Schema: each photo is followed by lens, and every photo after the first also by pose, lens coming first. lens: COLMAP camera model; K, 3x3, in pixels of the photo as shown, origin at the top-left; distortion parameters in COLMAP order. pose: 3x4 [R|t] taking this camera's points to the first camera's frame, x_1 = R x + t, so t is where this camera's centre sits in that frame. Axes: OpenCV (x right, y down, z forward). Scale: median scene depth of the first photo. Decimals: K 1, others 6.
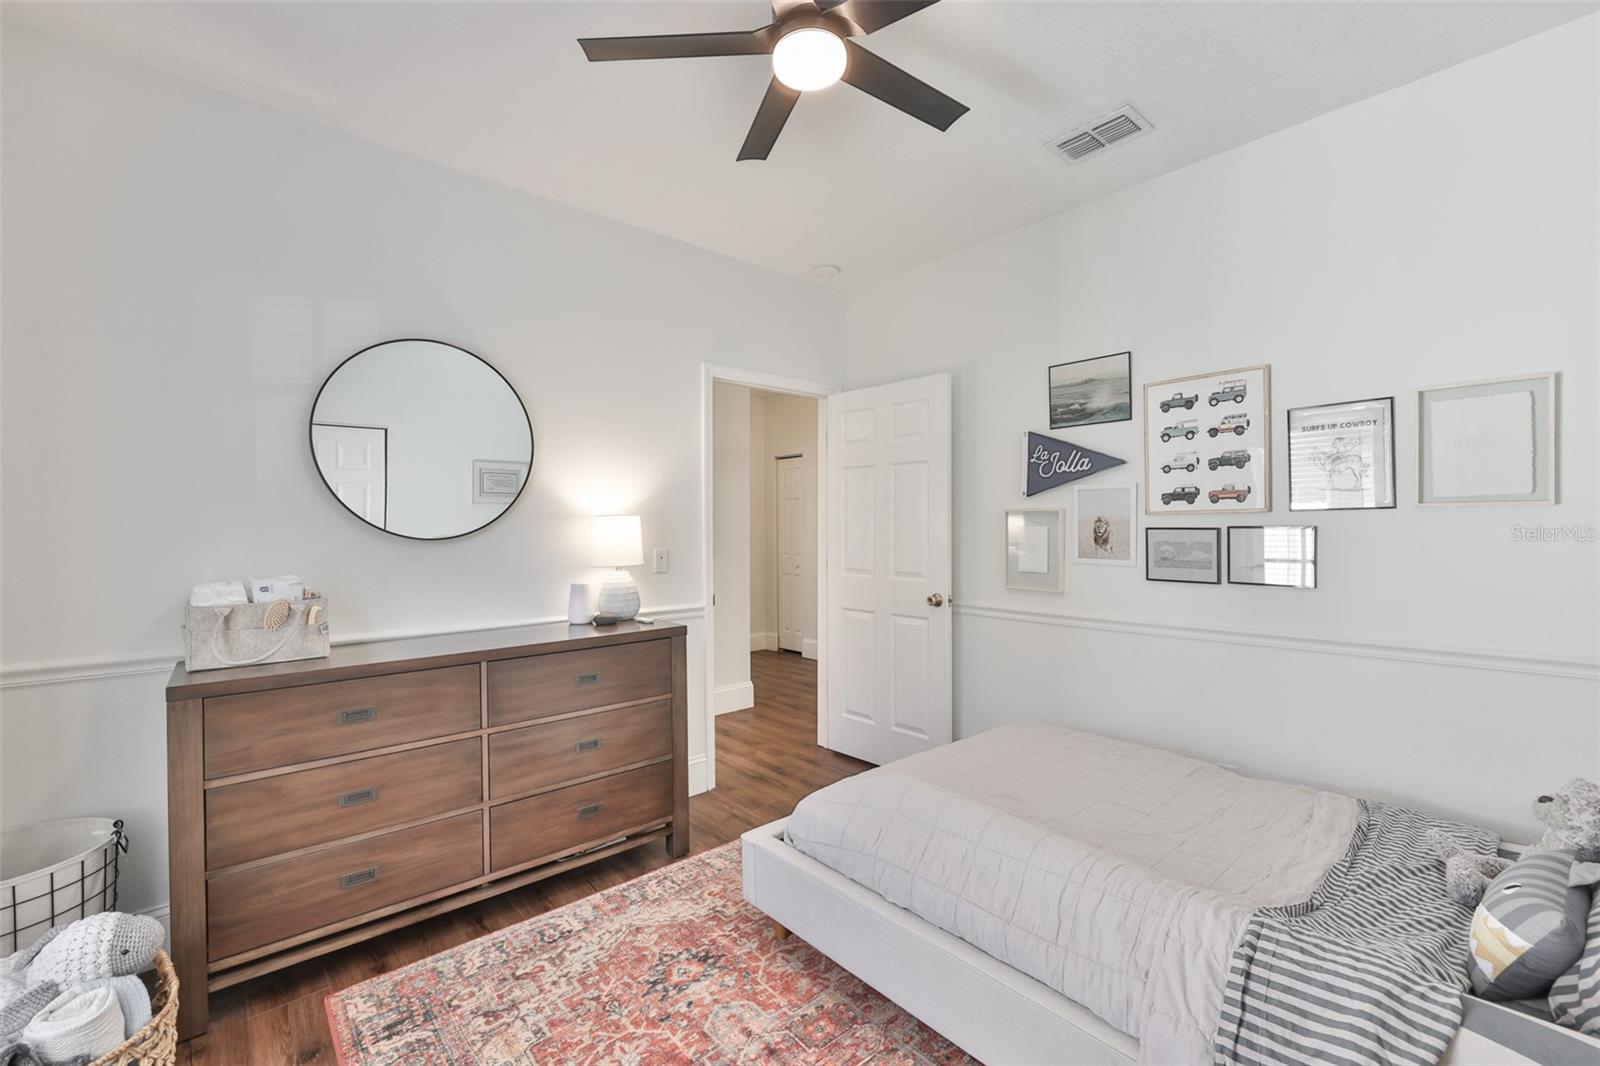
lens RADIAL K [[699.0, 0, 794.0], [0, 699.0, 535.7], [0, 0, 1]] dist [-0.003191, -0.000149]
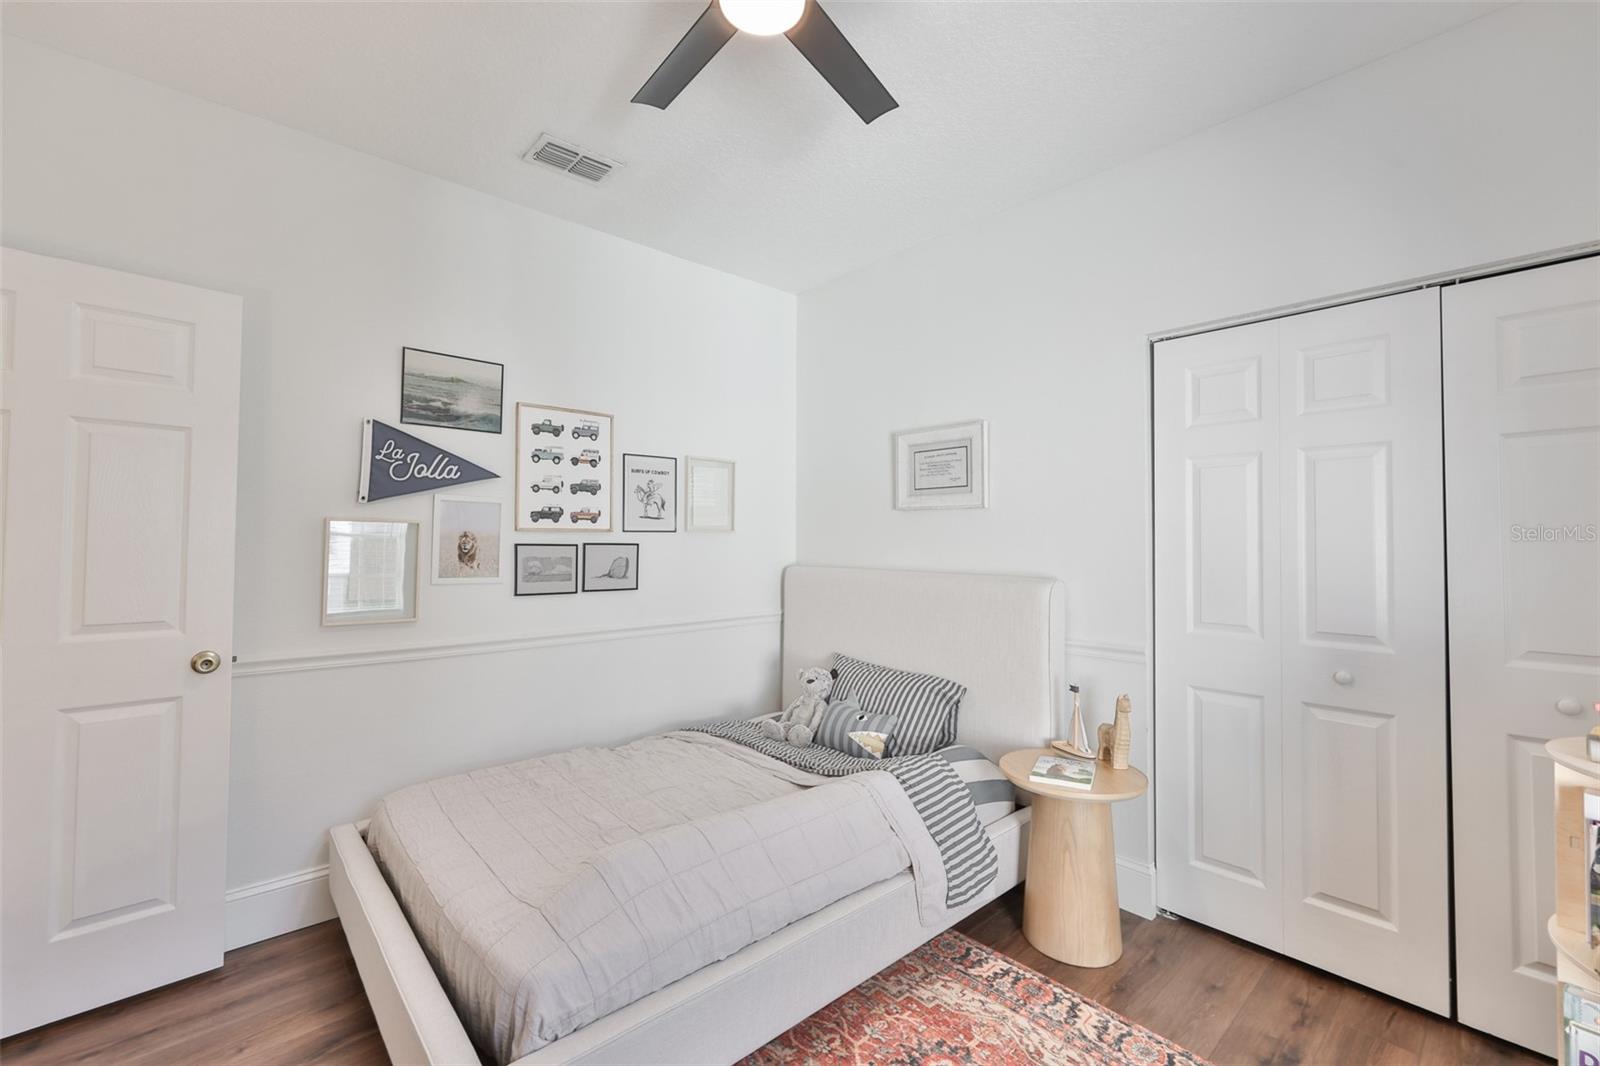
lens RADIAL K [[699.0, 0, 794.0], [0, 699.0, 535.7], [0, 0, 1]] dist [-0.003191, -0.000149]
pose [[-0.053988, 0.018758, 0.998365, -0.525318], [0.010015, 0.999783, -0.018244, -0.000634], [-0.998491, 0.009014, -0.054164, 0.651842]]
